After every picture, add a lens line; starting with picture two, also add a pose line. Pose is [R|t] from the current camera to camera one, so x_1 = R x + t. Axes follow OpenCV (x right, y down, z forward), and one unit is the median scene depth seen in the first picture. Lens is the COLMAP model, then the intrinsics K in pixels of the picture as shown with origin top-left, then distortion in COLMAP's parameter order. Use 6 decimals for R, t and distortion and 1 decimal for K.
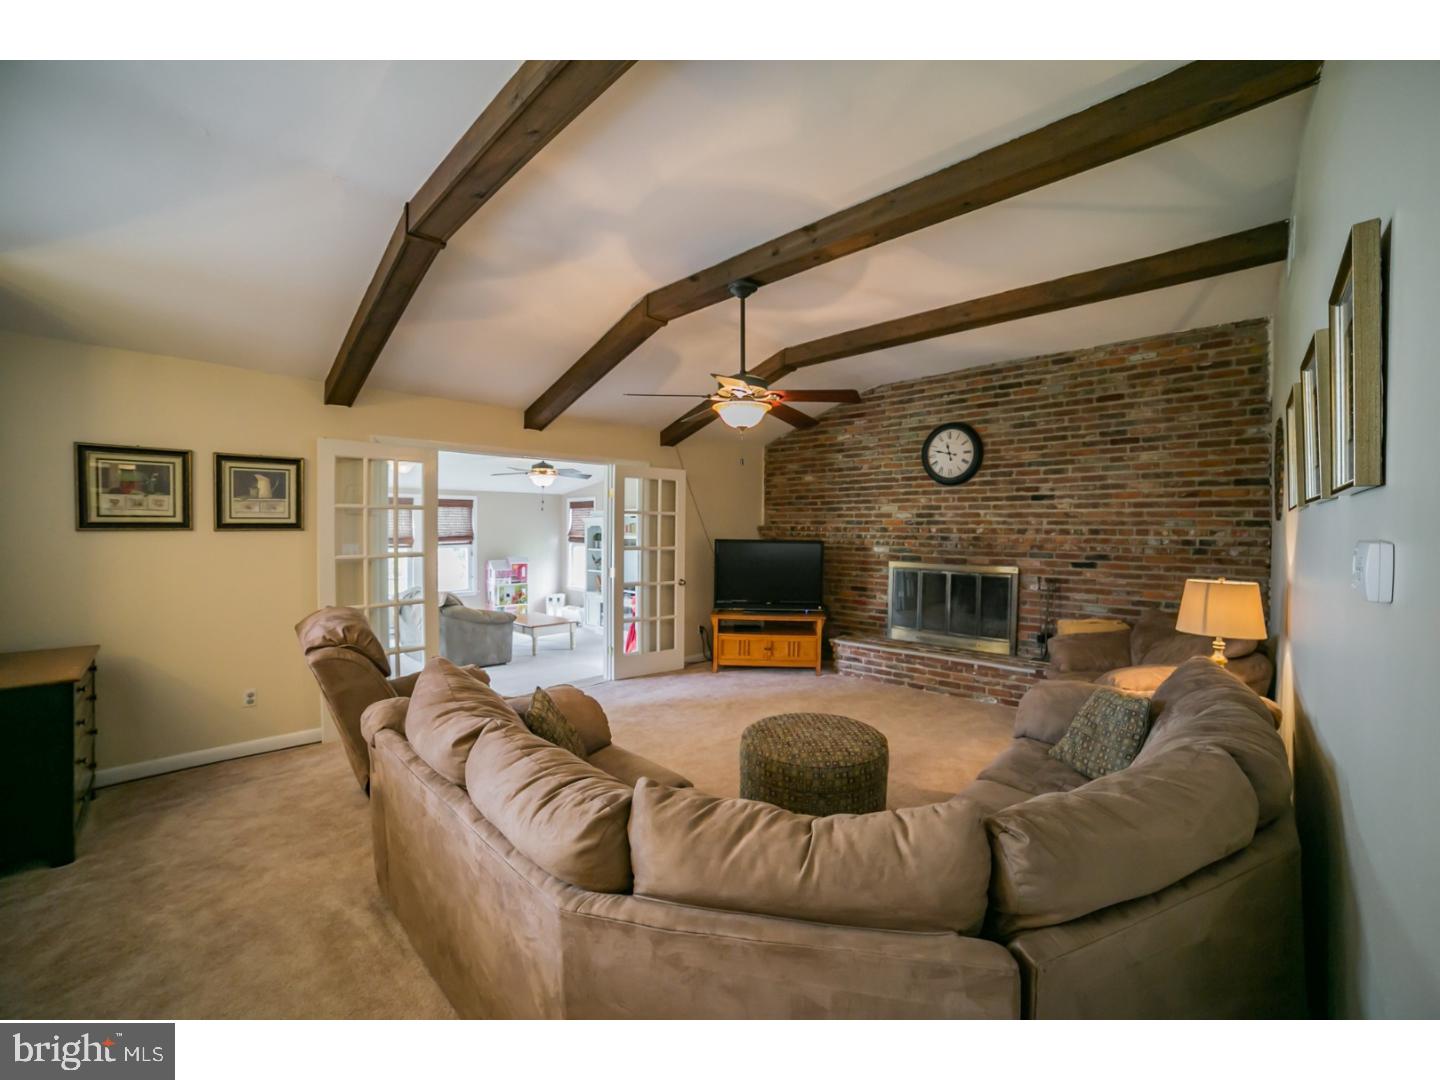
lens RADIAL K [[598.3, 0, 724.2], [0, 598.3, 531.5], [0, 0, 1]] dist [-0.042746, 0.000335]
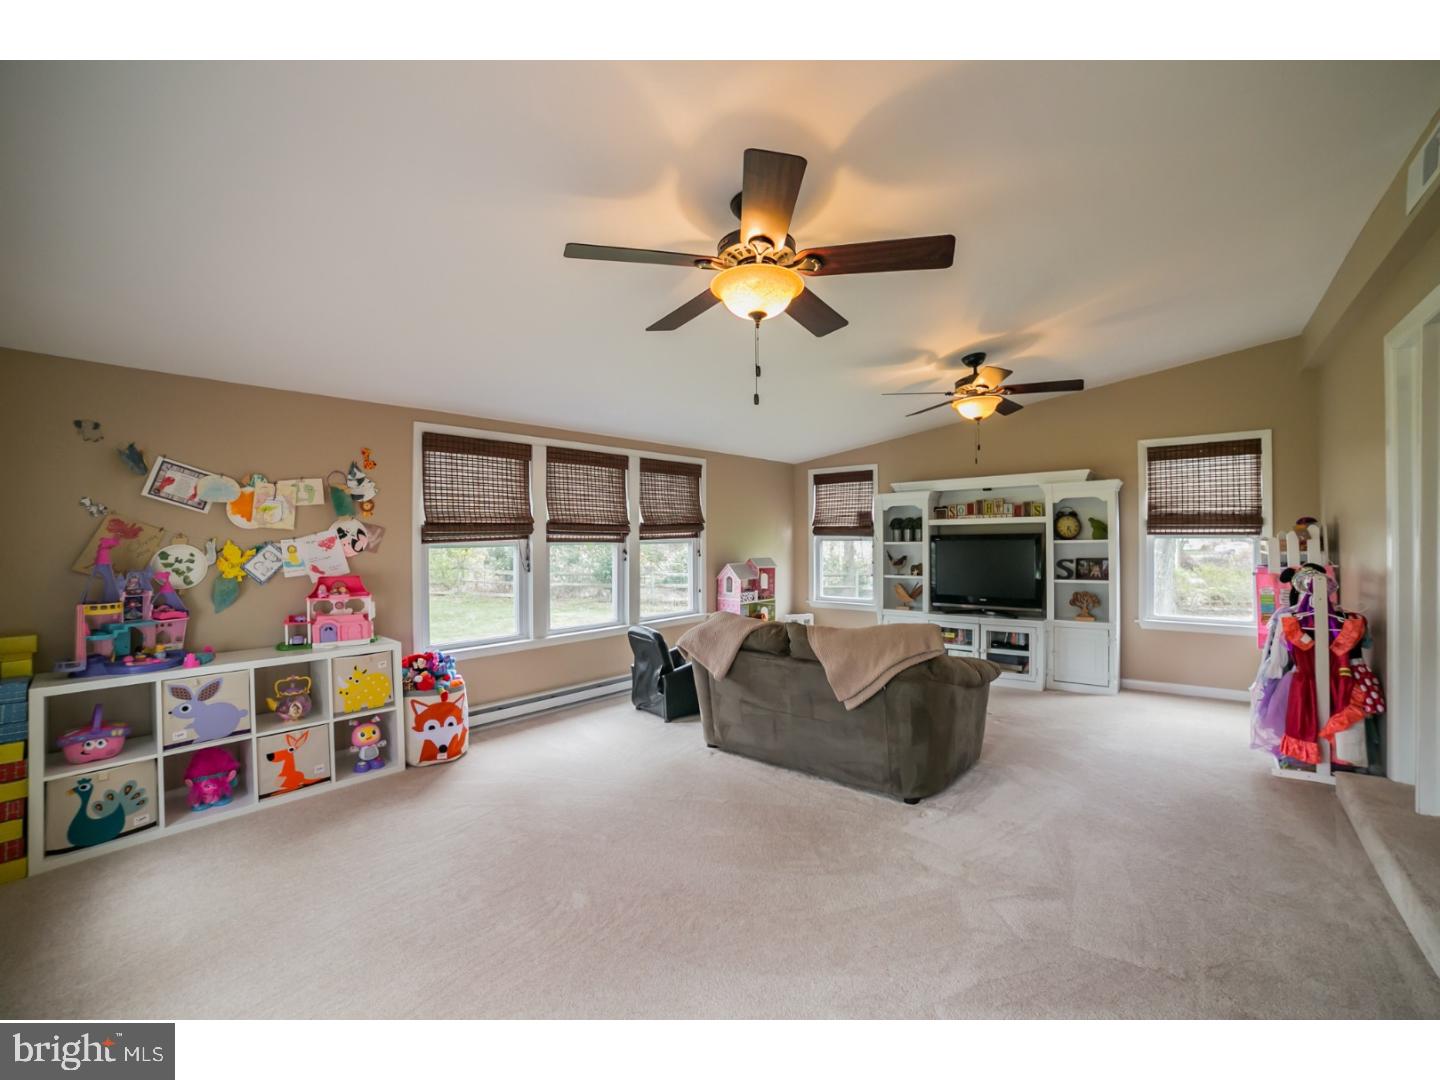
lens RADIAL K [[598.3, 0, 724.2], [0, 598.3, 531.5], [0, 0, 1]] dist [-0.042746, 0.000335]
pose [[0.995089, -0.007519, 0.098700, -0.692511], [0.009058, 0.999844, -0.015158, 0.037103], [-0.098571, 0.015978, 0.995002, 0.573621]]
